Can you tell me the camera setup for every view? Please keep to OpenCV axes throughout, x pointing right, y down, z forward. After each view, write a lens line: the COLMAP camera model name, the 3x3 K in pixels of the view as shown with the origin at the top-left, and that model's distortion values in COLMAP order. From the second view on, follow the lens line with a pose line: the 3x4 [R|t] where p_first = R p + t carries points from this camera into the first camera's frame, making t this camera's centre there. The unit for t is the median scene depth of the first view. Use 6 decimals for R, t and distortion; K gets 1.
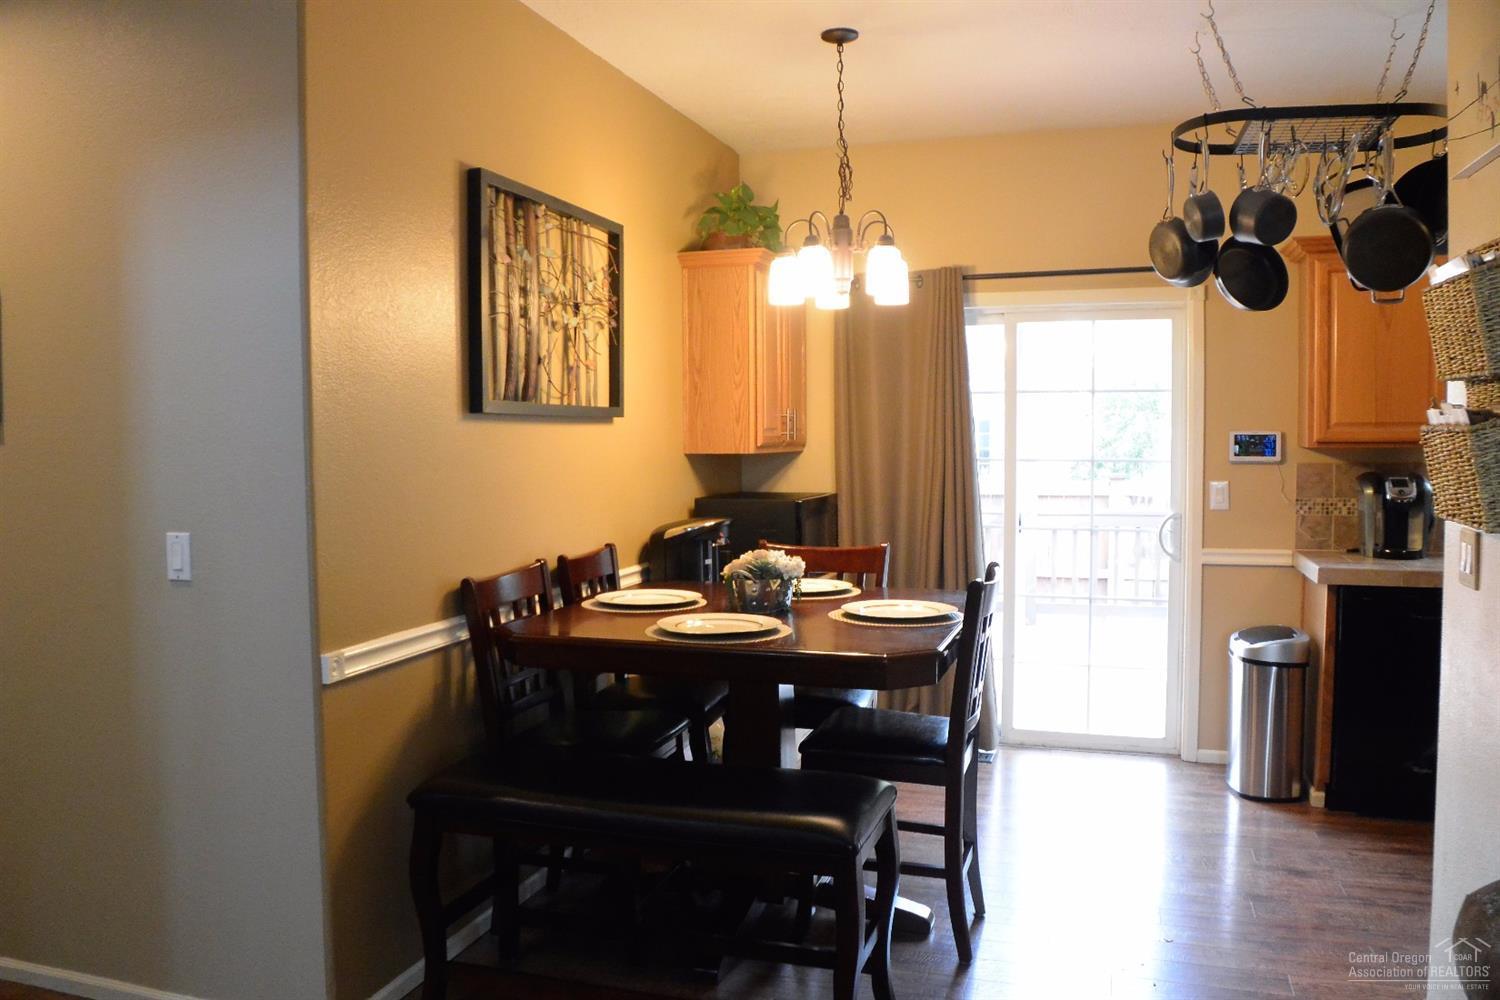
lens RADIAL K [[1166.4, 0, 751.8], [0, 1166.4, 492.6], [0, 0, 1]] dist [-0.091828, 0.006621]
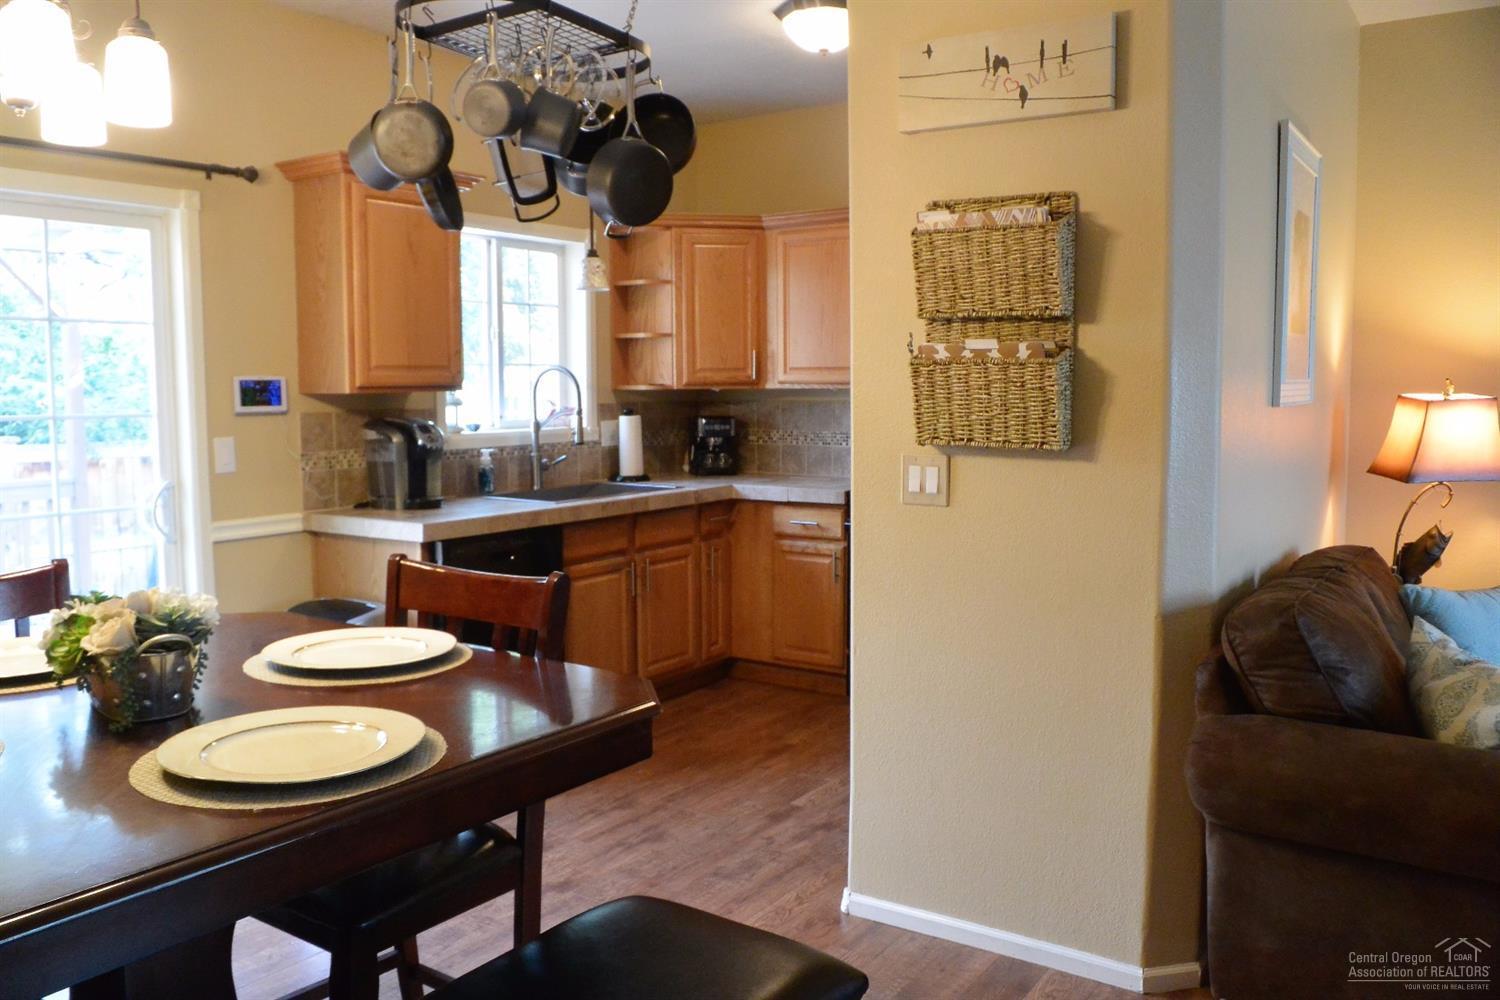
lens RADIAL K [[1166.4, 0, 751.8], [0, 1166.4, 492.6], [0, 0, 1]] dist [-0.091828, 0.006621]
pose [[0.291874, -0.082293, 0.952910, -0.262116], [0.052501, 0.996168, 0.069947, -0.008392], [-0.955015, 0.029613, 0.295076, 0.416237]]
